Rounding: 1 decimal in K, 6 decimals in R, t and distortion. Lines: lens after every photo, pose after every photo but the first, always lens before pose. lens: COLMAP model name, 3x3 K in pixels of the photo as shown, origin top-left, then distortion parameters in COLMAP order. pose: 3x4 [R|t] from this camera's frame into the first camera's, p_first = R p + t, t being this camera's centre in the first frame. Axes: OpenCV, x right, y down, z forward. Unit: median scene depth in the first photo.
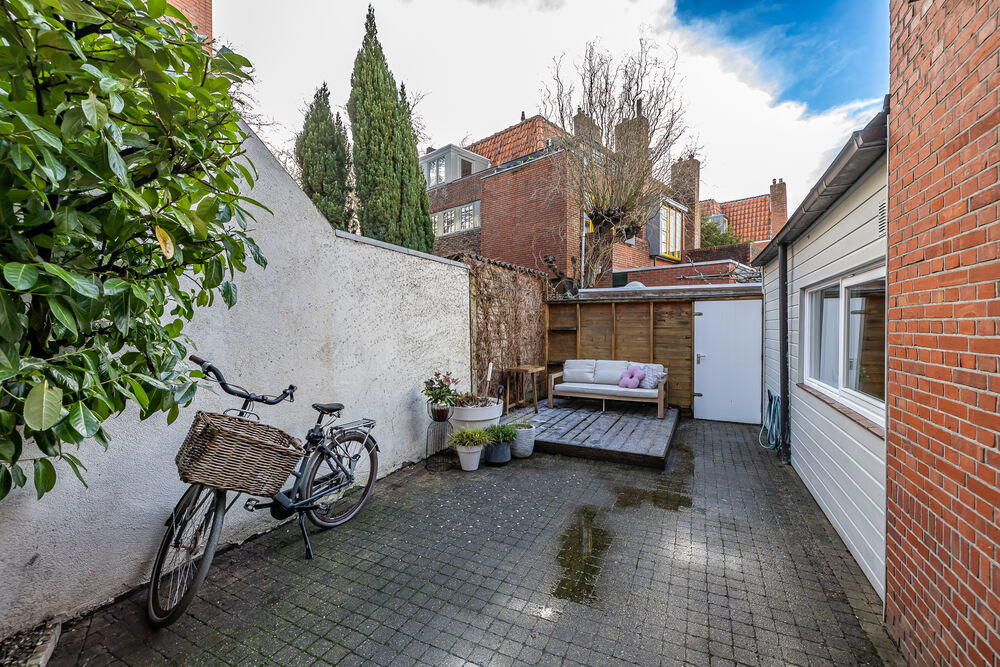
lens RADIAL K [[429.9, 0, 499.0], [0, 429.9, 332.7], [0, 0, 1]] dist [0.001183, 0.000068]
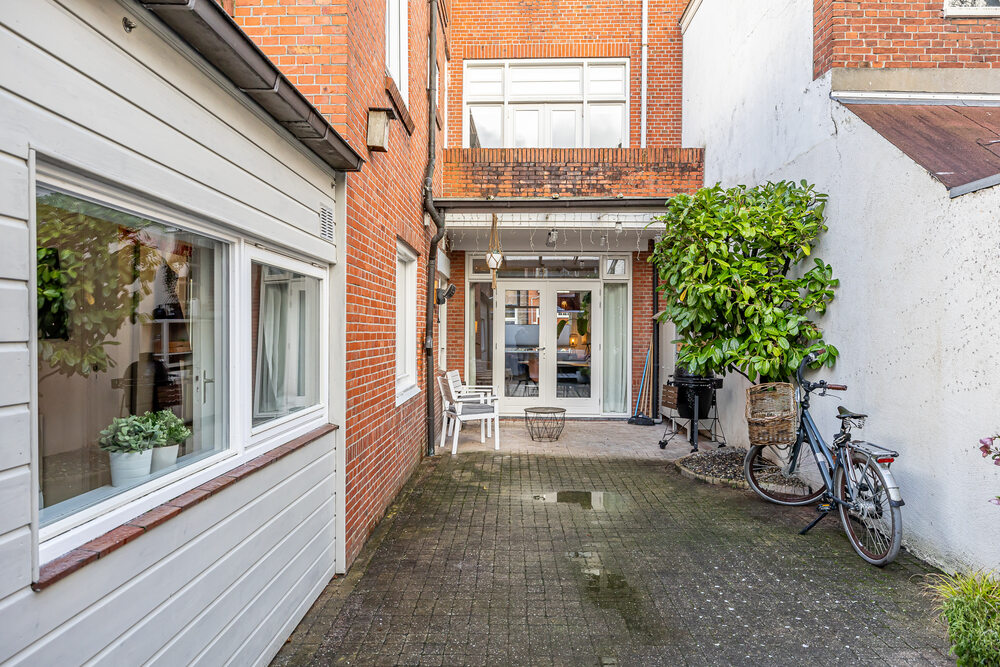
lens RADIAL K [[661.1, 0, 500.0], [0, 661.1, 333.2], [0, 0, 1]] dist [0.000042, 0.000013]
pose [[-0.914093, 0.004498, -0.405479, 0.735631], [-0.000883, 0.999914, 0.013082, -0.017939], [0.405503, 0.012316, -0.914011, 1.693676]]
